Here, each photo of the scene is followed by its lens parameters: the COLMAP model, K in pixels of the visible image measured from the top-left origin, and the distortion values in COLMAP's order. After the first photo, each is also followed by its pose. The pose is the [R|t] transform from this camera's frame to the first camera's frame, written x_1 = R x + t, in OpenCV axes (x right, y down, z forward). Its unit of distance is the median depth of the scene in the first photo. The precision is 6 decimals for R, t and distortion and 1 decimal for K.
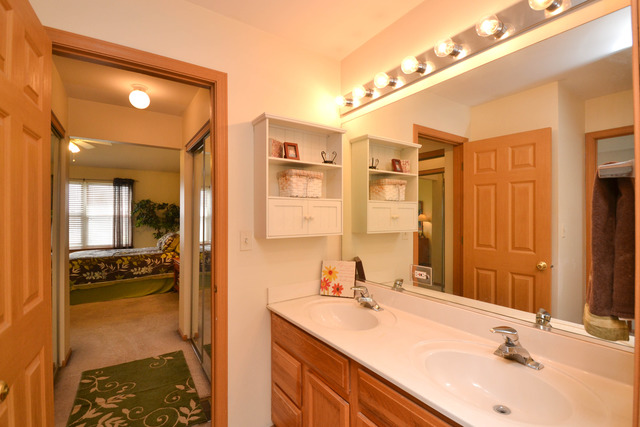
lens RADIAL K [[287.5, 0, 321.2], [0, 287.5, 214.9], [0, 0, 1]] dist [-0.010437, -0.002737]
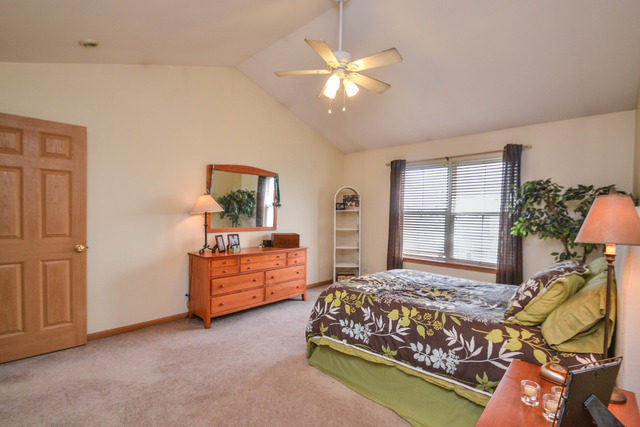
lens RADIAL K [[287.5, 0, 322.4], [0, 287.5, 215.3], [0, 0, 1]] dist [-0.010437, -0.002737]
pose [[0.165726, 0.008888, -0.986132, -0.266875], [-0.005456, 0.999952, 0.008096, 0.004554], [0.986157, 0.004039, 0.165766, 0.760469]]
